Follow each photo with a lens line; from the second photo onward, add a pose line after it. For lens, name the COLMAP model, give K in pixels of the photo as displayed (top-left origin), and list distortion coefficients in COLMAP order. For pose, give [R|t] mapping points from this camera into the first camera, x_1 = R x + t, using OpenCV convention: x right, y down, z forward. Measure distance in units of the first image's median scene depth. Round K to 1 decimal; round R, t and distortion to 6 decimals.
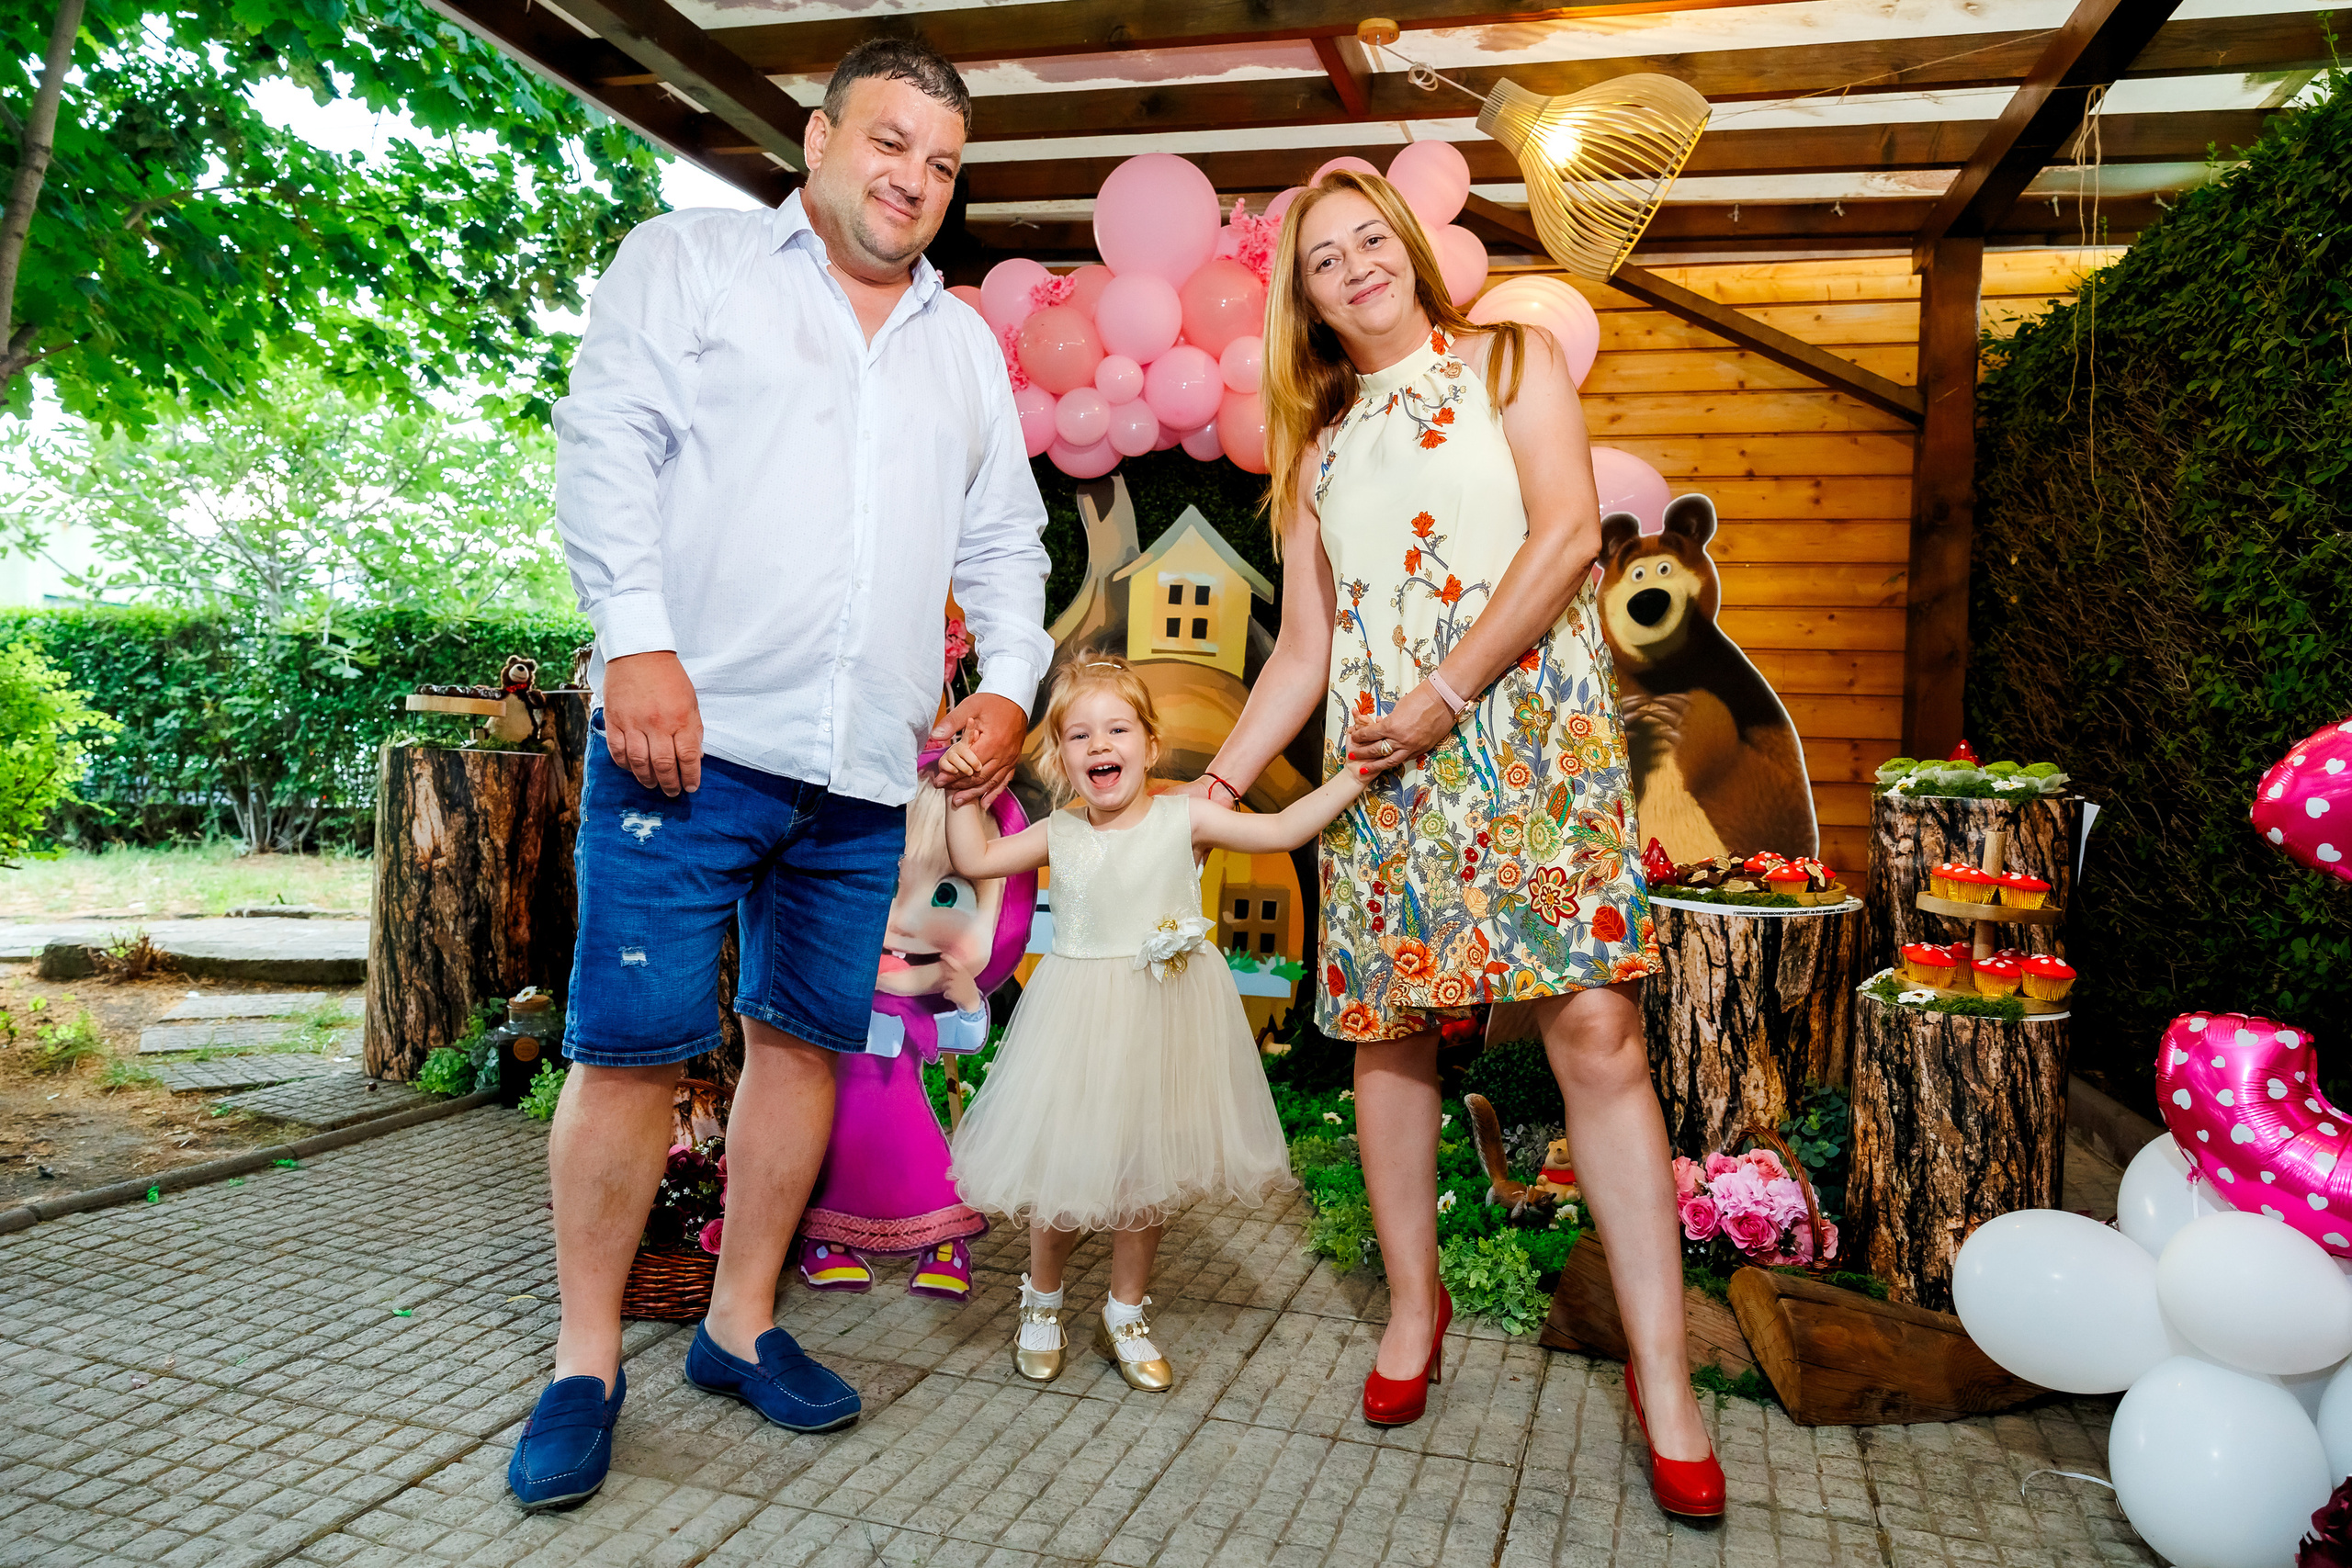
lens RADIAL K [[1581.1, 0, 1169.0], [0, 1581.1, 786.9], [0, 0, 1]] dist [0.002344, 0.003941]
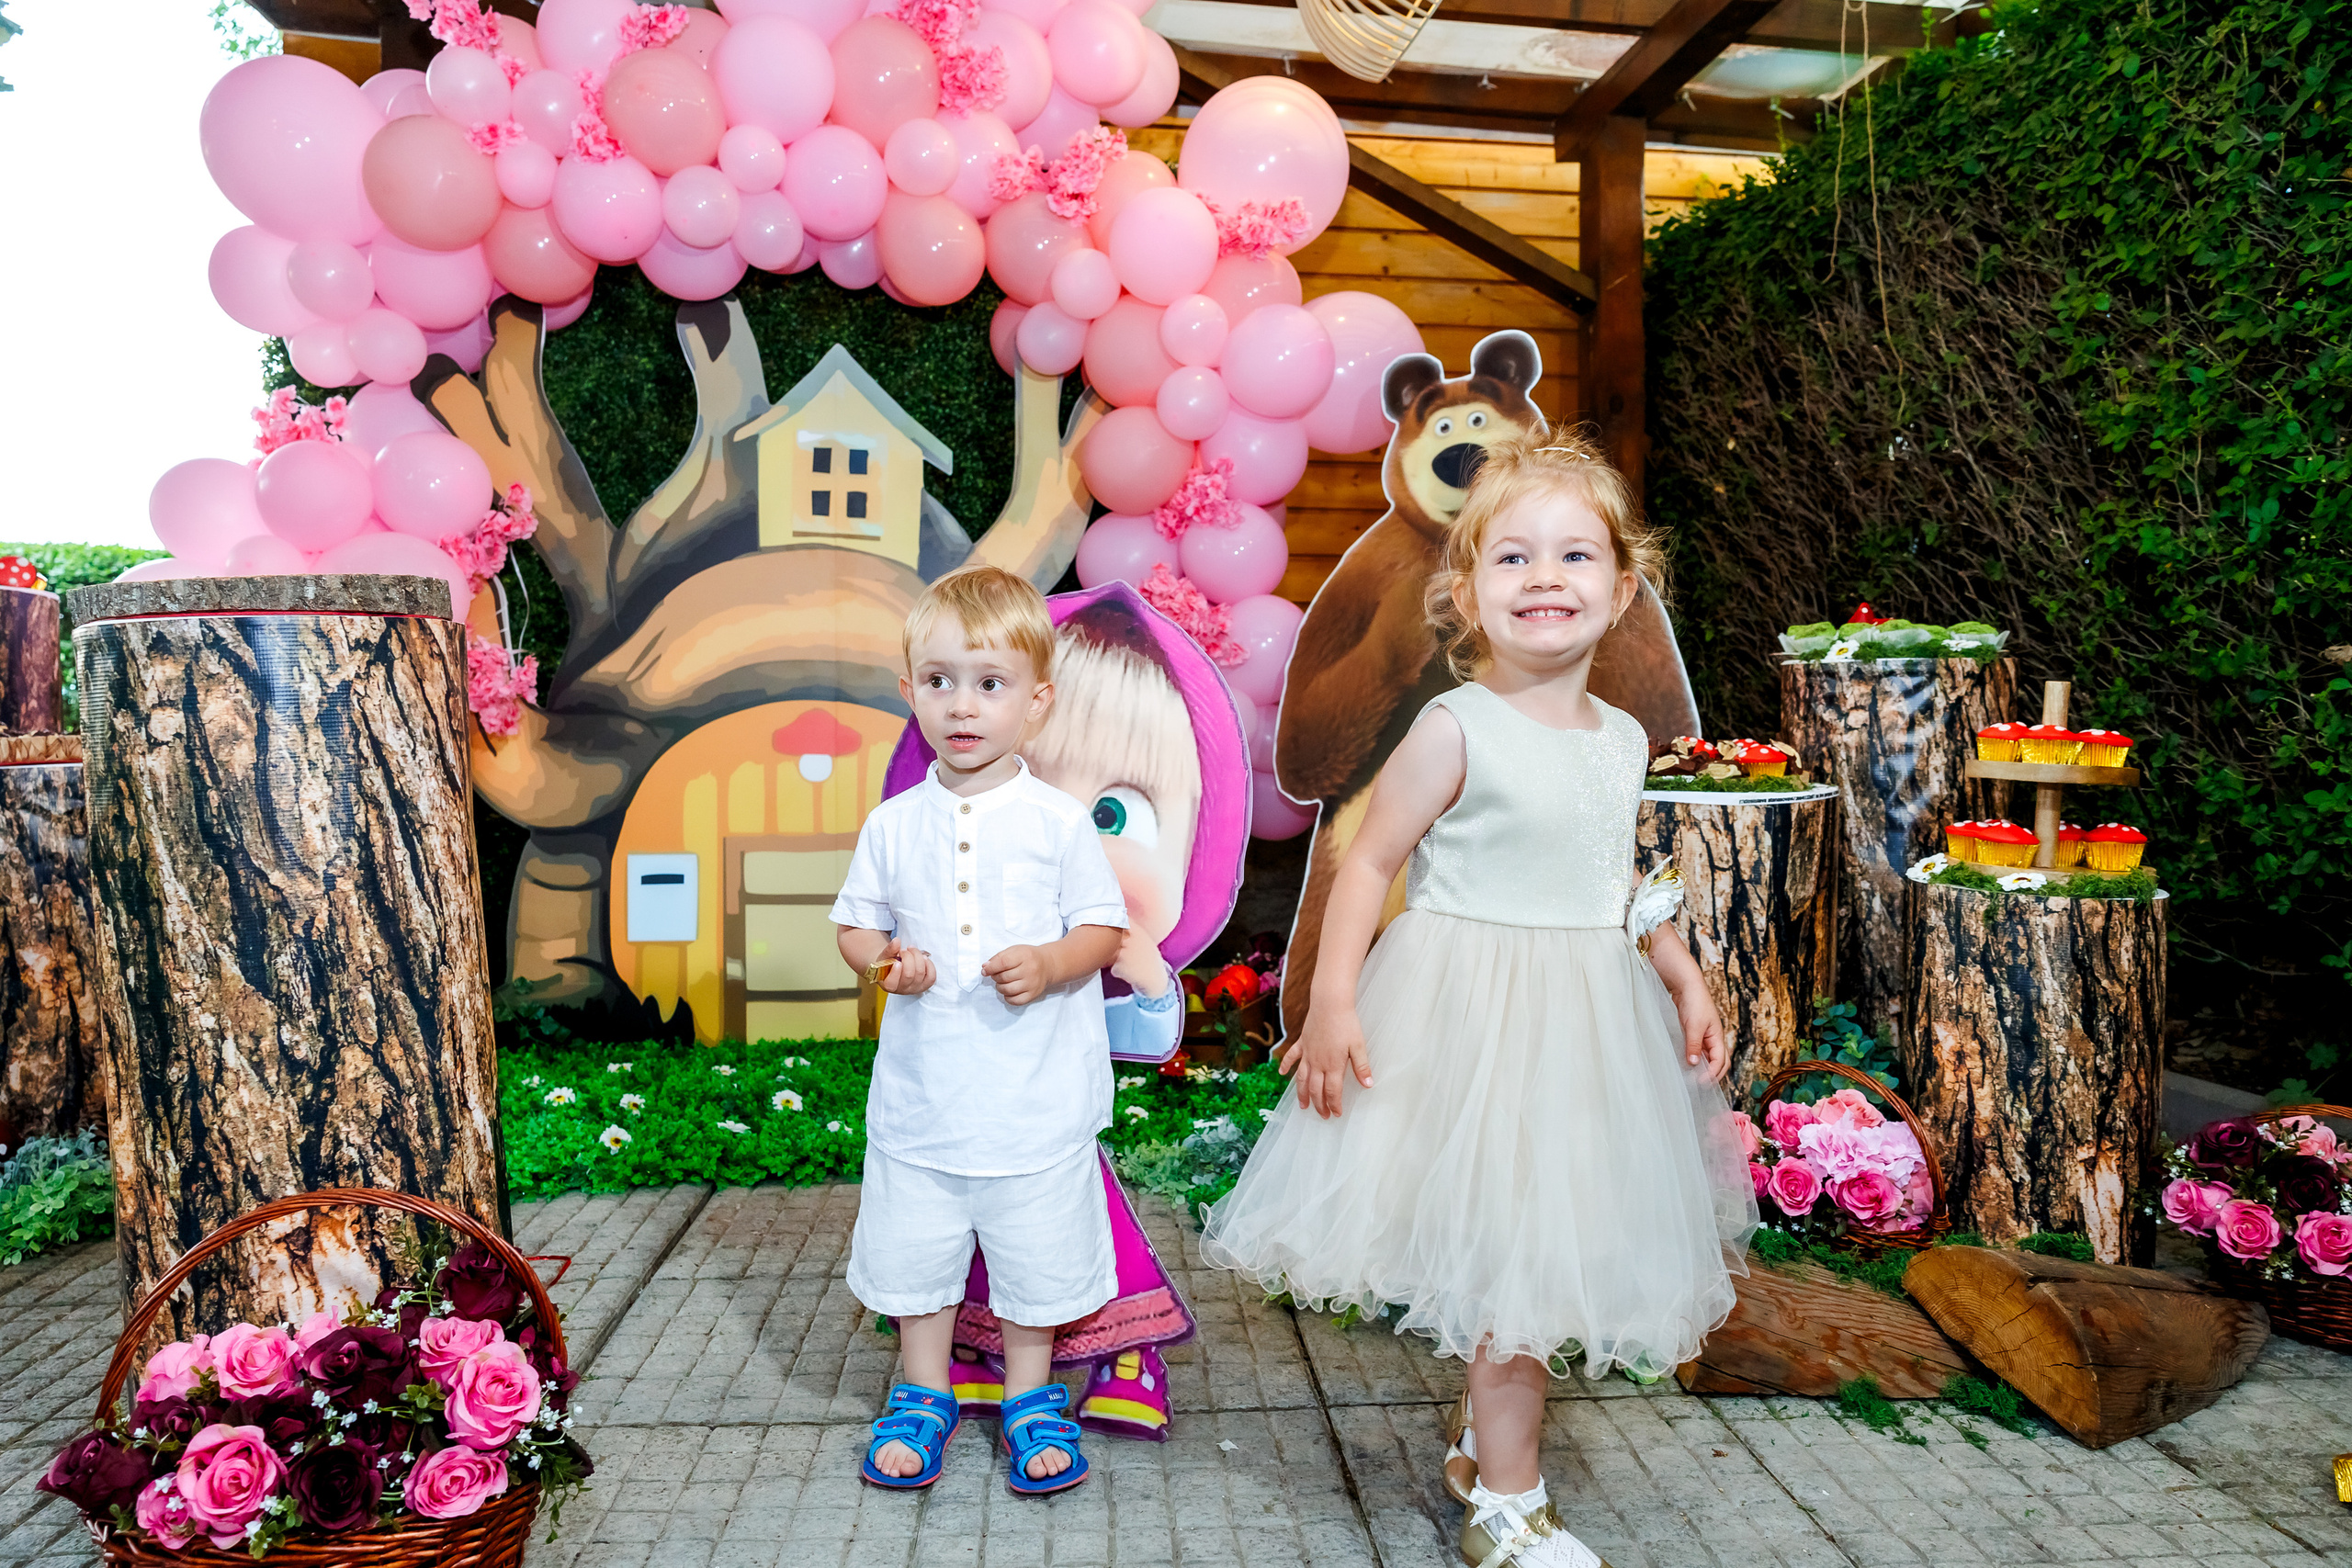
lens RADIAL K [[1581.1, 0, 1163.3], [0, 1581.1, 780.6], [0, 0, 1]] dist [0.002344, 0.003941]
pose [[0.927556, -0.043036, 0.371199, -0.206204], [0.040069, 0.999073, 0.015705, 0.043051], [-0.371531, 0.000307, 0.928421, 0.349860]]
